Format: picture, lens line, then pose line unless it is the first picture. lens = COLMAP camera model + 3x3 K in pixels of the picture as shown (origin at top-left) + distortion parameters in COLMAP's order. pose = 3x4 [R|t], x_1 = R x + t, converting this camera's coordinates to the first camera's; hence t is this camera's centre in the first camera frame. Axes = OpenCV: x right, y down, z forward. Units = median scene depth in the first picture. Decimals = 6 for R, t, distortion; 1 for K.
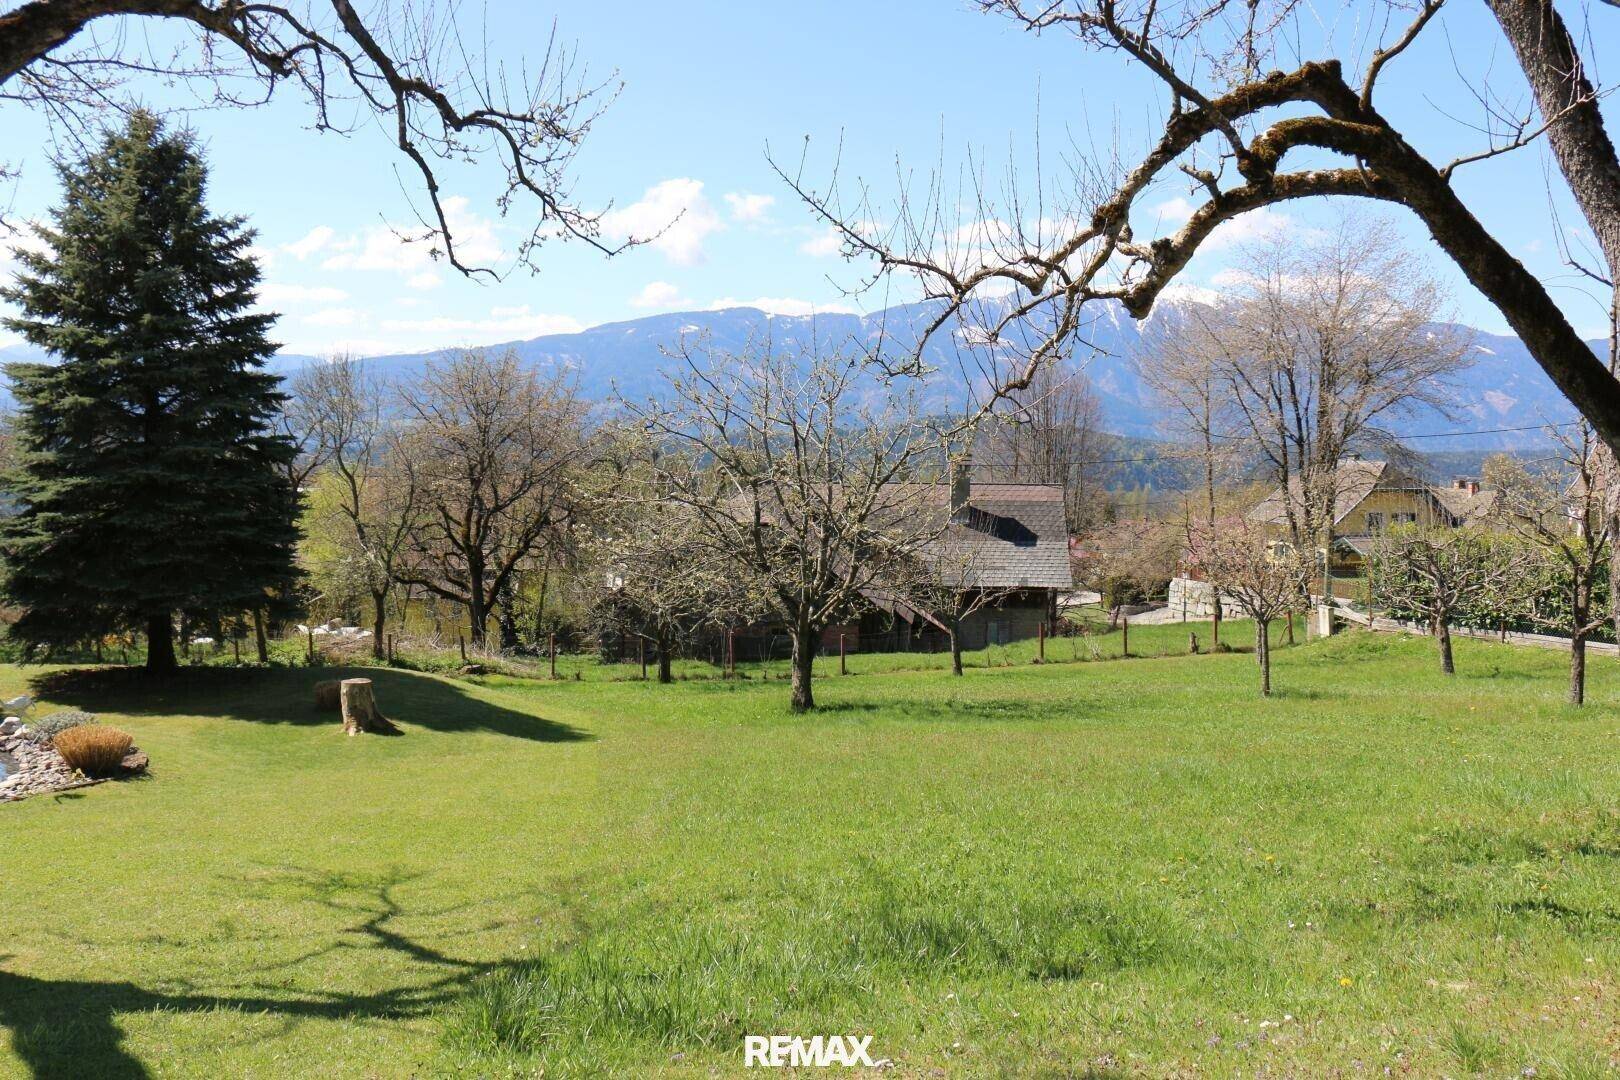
lens RADIAL K [[1328.2, 0, 806.8], [0, 1328.2, 537.6], [0, 0, 1]] dist [-0.145088, 0.088272]
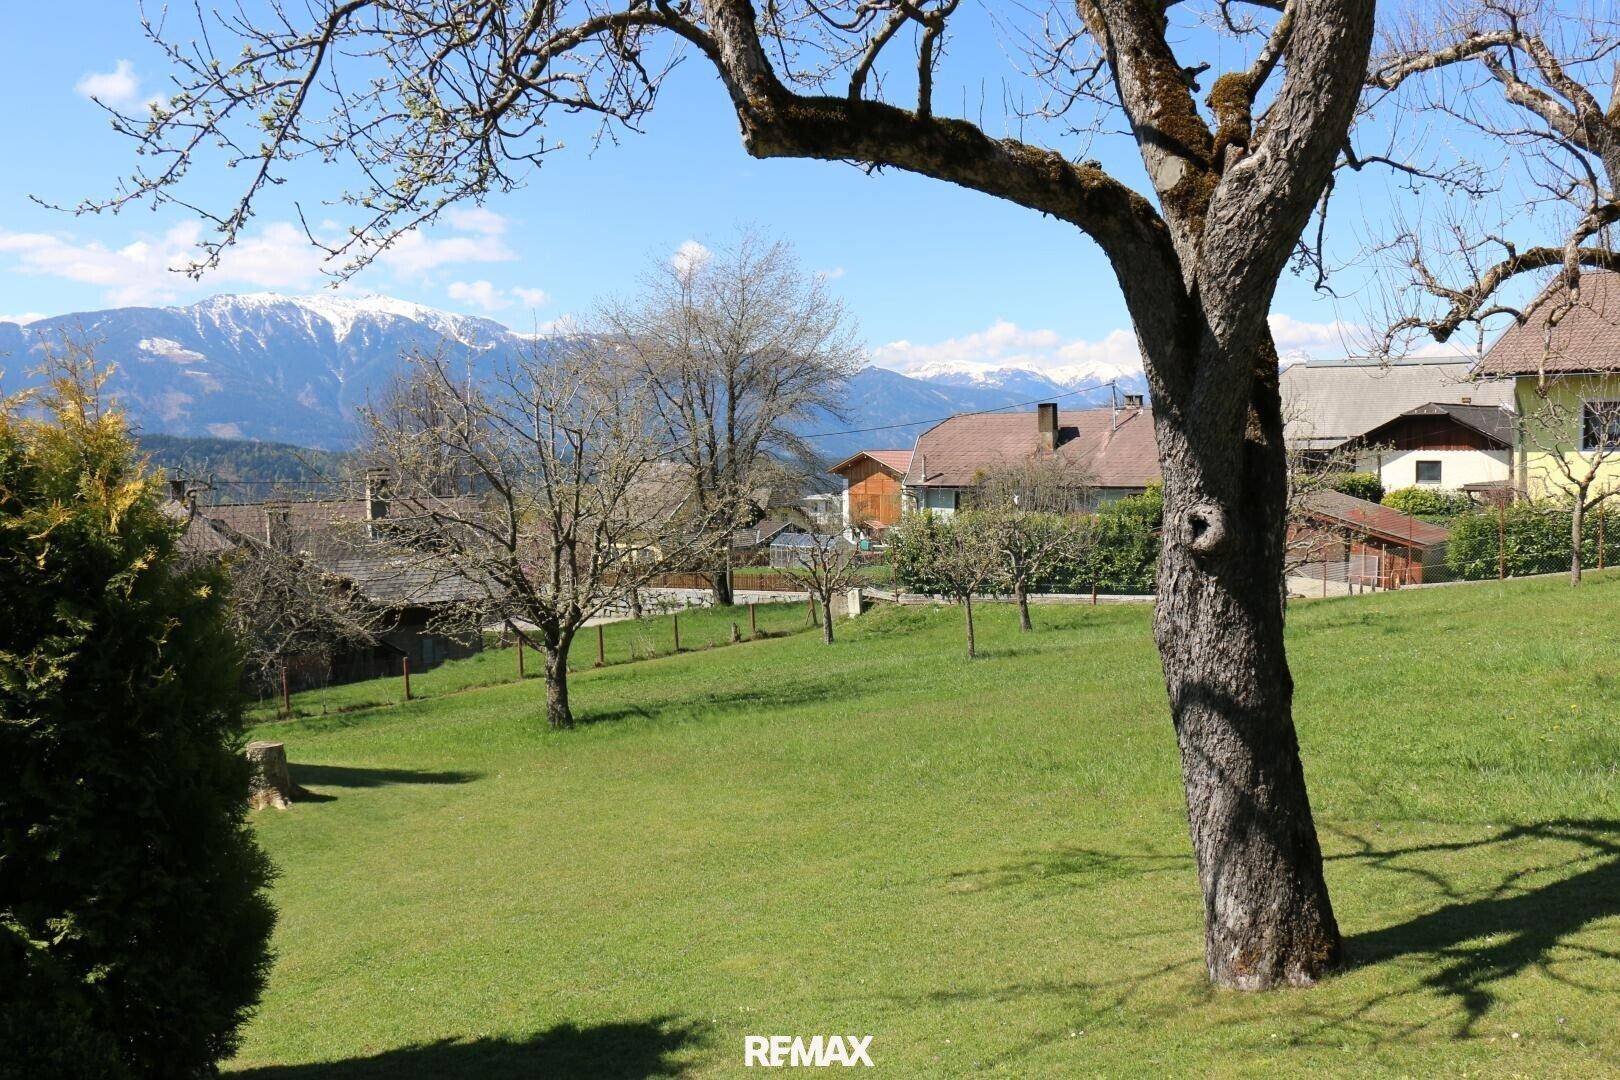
lens RADIAL K [[1328.2, 0, 802.7], [0, 1328.2, 527.7], [0, 0, 1]] dist [-0.145088, 0.088272]
pose [[0.832150, -0.053765, 0.551938, -0.289997], [0.063133, 0.998003, 0.002033, -0.004736], [-0.550946, 0.033153, 0.833882, 0.067818]]
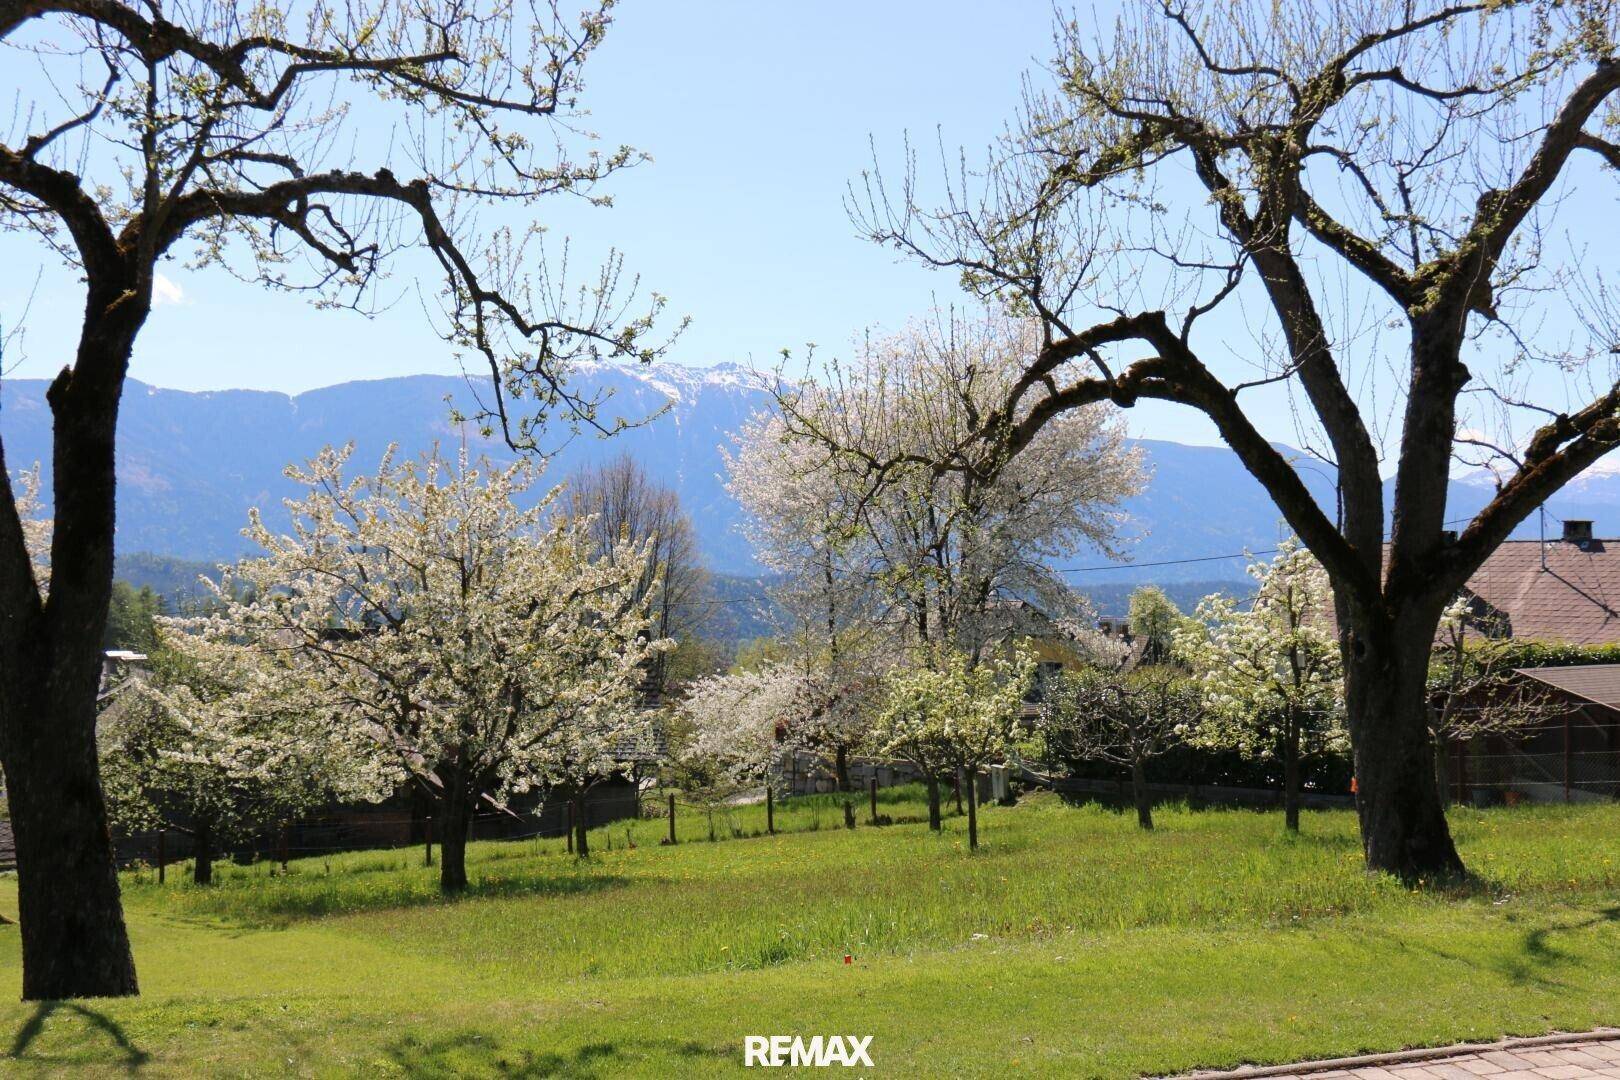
lens RADIAL K [[1821.9, 0, 811.2], [0, 1821.9, 541.3], [0, 0, 1]] dist [-0.001630, 0.000000]
pose [[0.948996, 0.010156, 0.315124, -0.118898], [0.018301, 0.996022, -0.087214, 0.007822], [-0.314756, 0.088533, 0.945035, -0.150775]]
